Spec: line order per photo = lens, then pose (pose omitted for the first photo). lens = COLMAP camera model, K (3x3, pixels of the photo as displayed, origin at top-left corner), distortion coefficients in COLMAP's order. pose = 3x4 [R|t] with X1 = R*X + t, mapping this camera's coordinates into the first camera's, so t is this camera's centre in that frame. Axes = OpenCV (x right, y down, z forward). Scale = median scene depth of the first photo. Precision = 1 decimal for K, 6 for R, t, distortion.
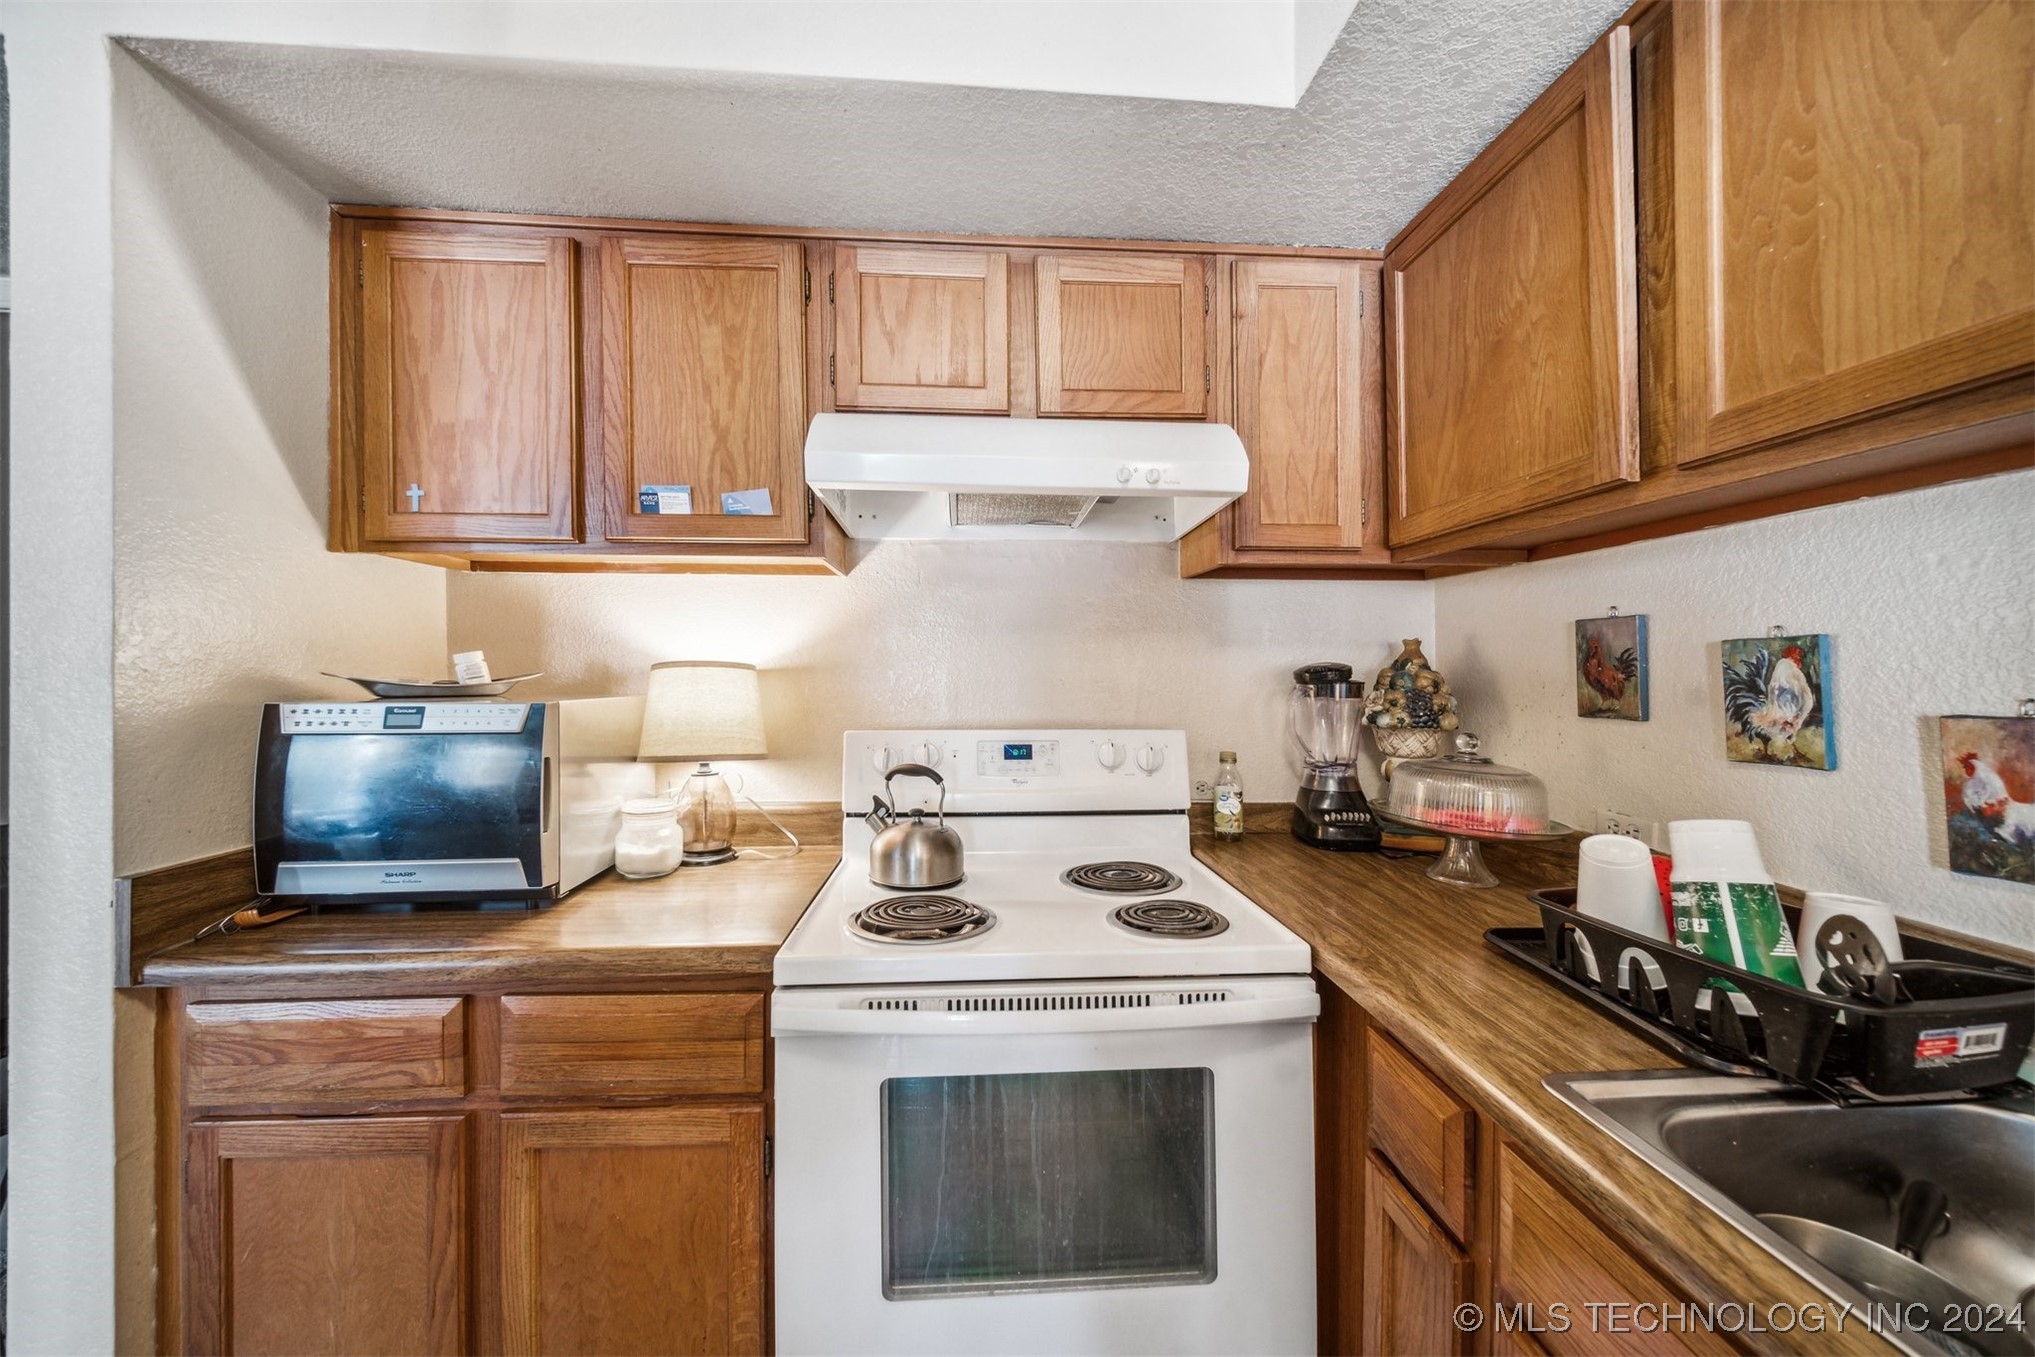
lens RADIAL K [[721.1, 0, 1021.7], [0, 721.1, 676.7], [0, 0, 1]] dist [-0.006945, -0.000604]
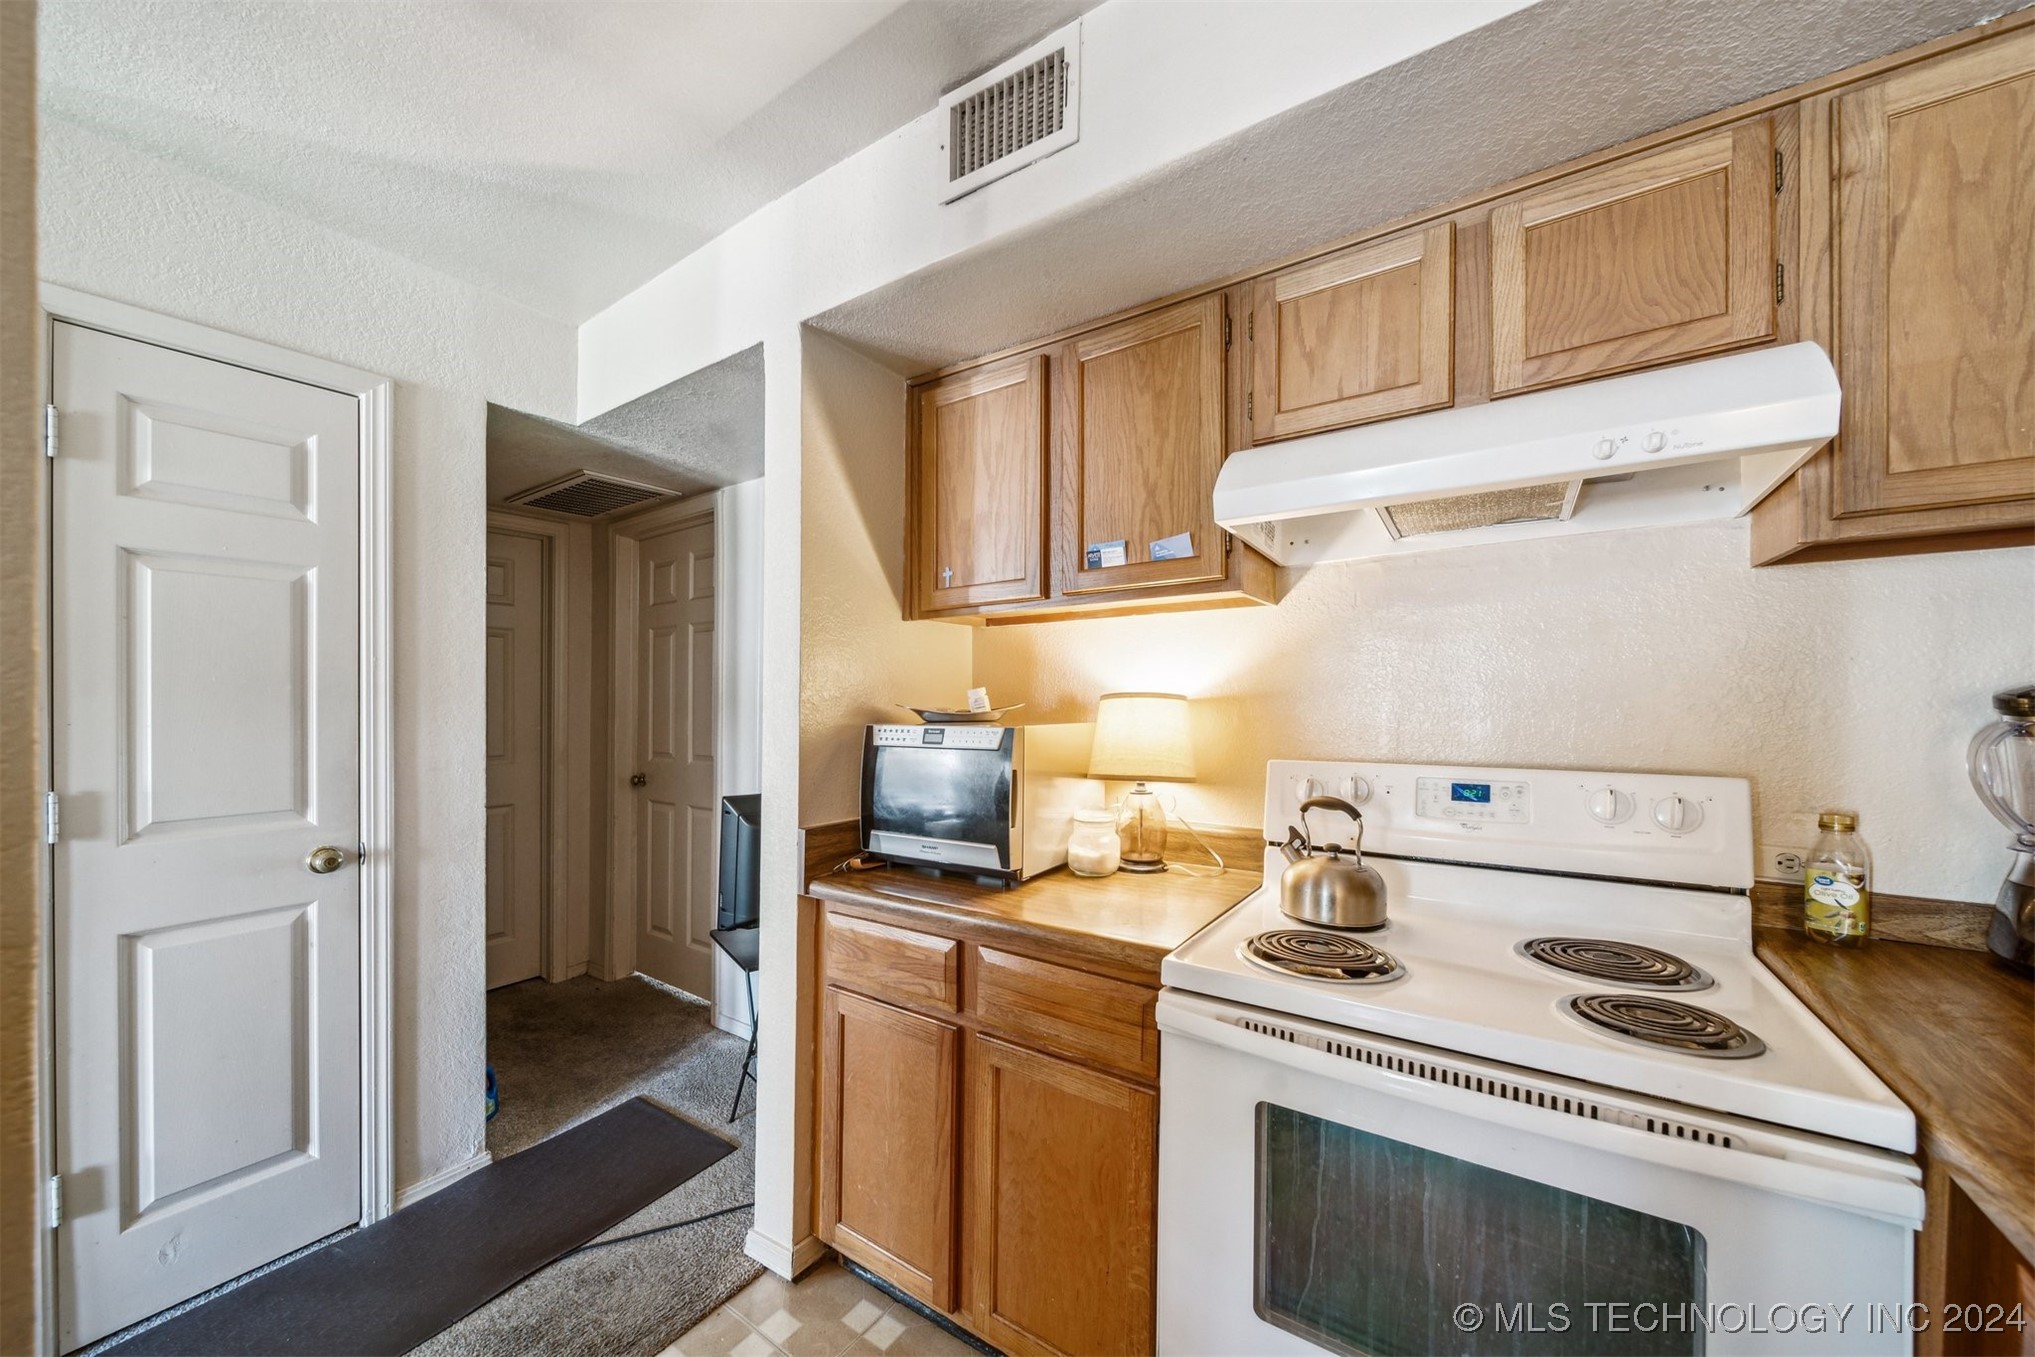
lens RADIAL K [[721.9, 0, 1015.5], [0, 721.9, 698.7], [0, 0, 1]] dist [-0.009927, -0.000399]
pose [[0.786560, -0.008822, -0.617450, 0.111001], [0.004501, 0.999953, -0.008553, -0.003218], [0.617497, 0.003949, 0.786563, -0.012605]]
